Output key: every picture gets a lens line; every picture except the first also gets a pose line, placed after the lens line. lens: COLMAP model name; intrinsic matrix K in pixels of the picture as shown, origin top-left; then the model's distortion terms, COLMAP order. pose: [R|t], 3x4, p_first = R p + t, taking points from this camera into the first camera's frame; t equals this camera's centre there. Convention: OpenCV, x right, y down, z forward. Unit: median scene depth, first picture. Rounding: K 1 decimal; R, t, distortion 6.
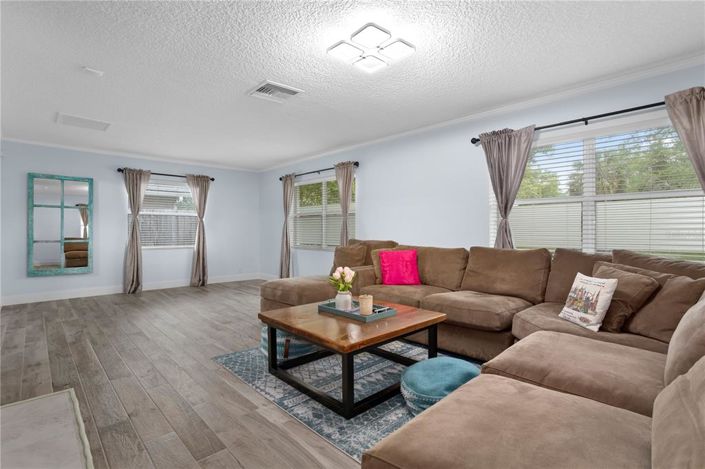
lens RADIAL K [[344.1, 0, 352.5], [0, 344.1, 234.5], [0, 0, 1]] dist [-0.072756, 0.026846]
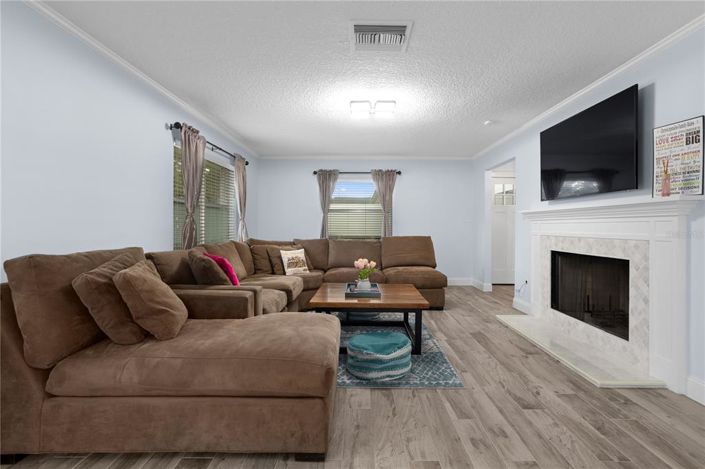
lens RADIAL K [[353.0, 0, 364.3], [0, 353.0, 223.4], [0, 0, 1]] dist [0.000048, 0.000576]
pose [[-0.735617, -0.001639, 0.677396, -1.025861], [-0.002139, 0.999998, 0.000098, -0.036955], [-0.677394, -0.001377, -0.735619, 2.258545]]
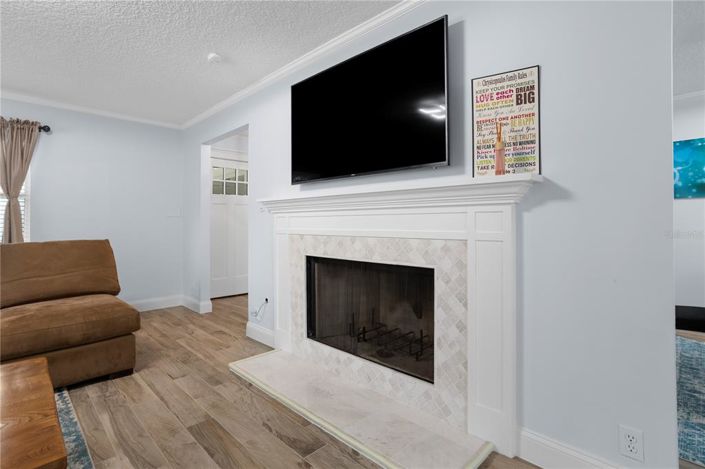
lens RADIAL K [[347.0, 0, 353.8], [0, 347.0, 223.4], [0, 0, 1]] dist [-0.042714, 0.027975]
pose [[-0.999548, -0.001463, -0.030025, -0.648526], [-0.001657, 0.999978, 0.006436, -0.025309], [0.030015, 0.006483, -0.999528, 1.549578]]
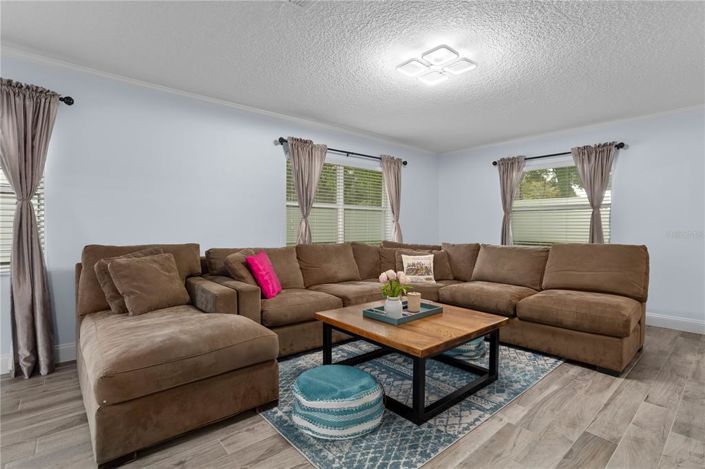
lens RADIAL K [[347.0, 0, 353.8], [0, 347.0, 223.4], [0, 0, 1]] dist [-0.042714, 0.027975]
pose [[0.037585, 0.007966, 0.999262, -1.126857], [0.002250, 0.999965, -0.008056, -0.029856], [-0.999291, 0.002551, 0.037565, 1.255422]]
